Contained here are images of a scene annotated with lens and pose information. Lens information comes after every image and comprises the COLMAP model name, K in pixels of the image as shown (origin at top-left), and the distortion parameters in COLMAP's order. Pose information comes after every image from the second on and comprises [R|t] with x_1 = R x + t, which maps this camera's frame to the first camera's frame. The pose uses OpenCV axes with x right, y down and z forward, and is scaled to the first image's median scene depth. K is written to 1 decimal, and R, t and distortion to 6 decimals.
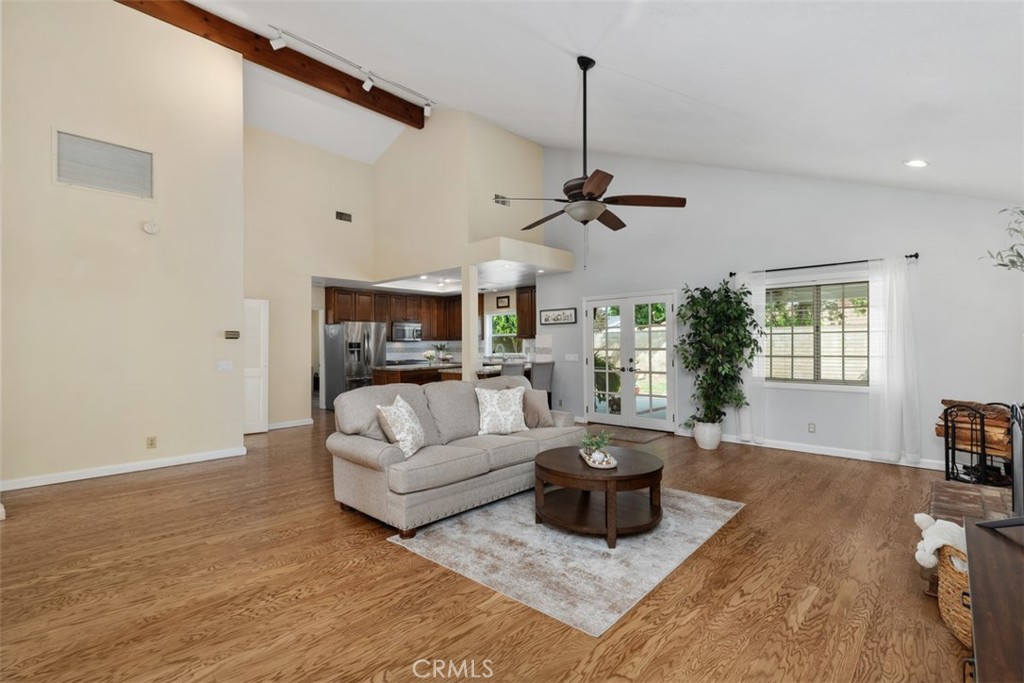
lens RADIAL K [[471.7, 0, 512.0], [0, 471.7, 341.5], [0, 0, 1]] dist [0.003304, -0.000313]
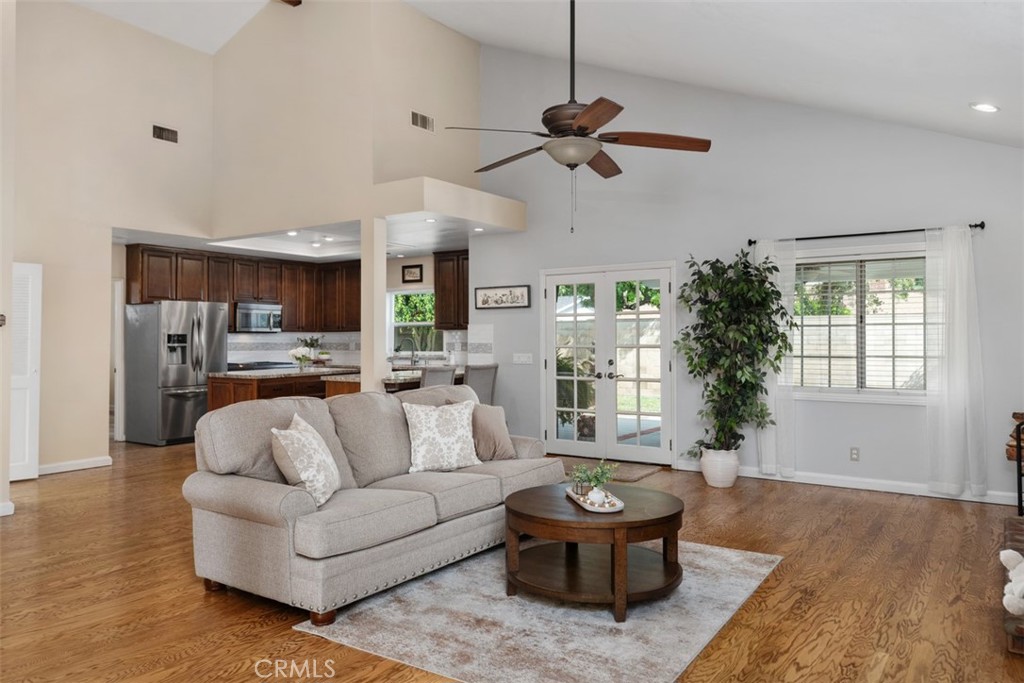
lens RADIAL K [[729.6, 0, 512.2], [0, 729.6, 325.4], [0, 0, 1]] dist [-0.007573, 0.003755]
pose [[0.988384, 0.007956, 0.151771, -0.087728], [-0.006142, 0.999904, -0.012418, -0.000260], [-0.151855, 0.011341, 0.988338, -0.056419]]
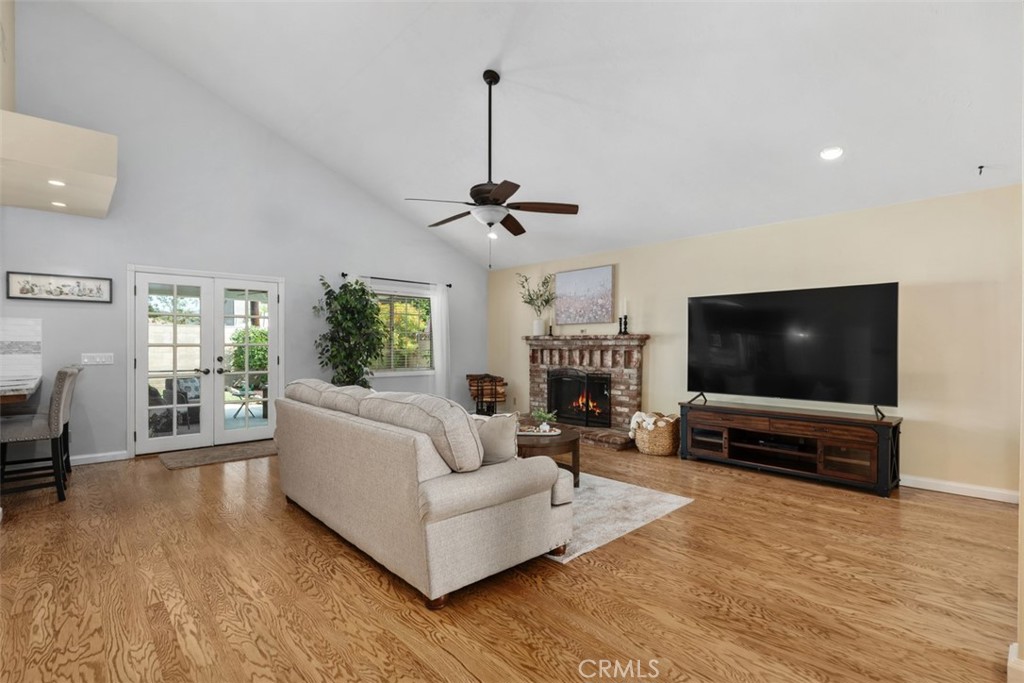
lens RADIAL K [[483.8, 0, 512.0], [0, 483.8, 341.5], [0, 0, 1]] dist [-0.003000, -0.000393]
pose [[0.075636, 0.014417, 0.997031, -0.846856], [-0.010099, 0.999855, -0.013692, 0.028002], [-0.997084, -0.009033, 0.075771, 0.769421]]
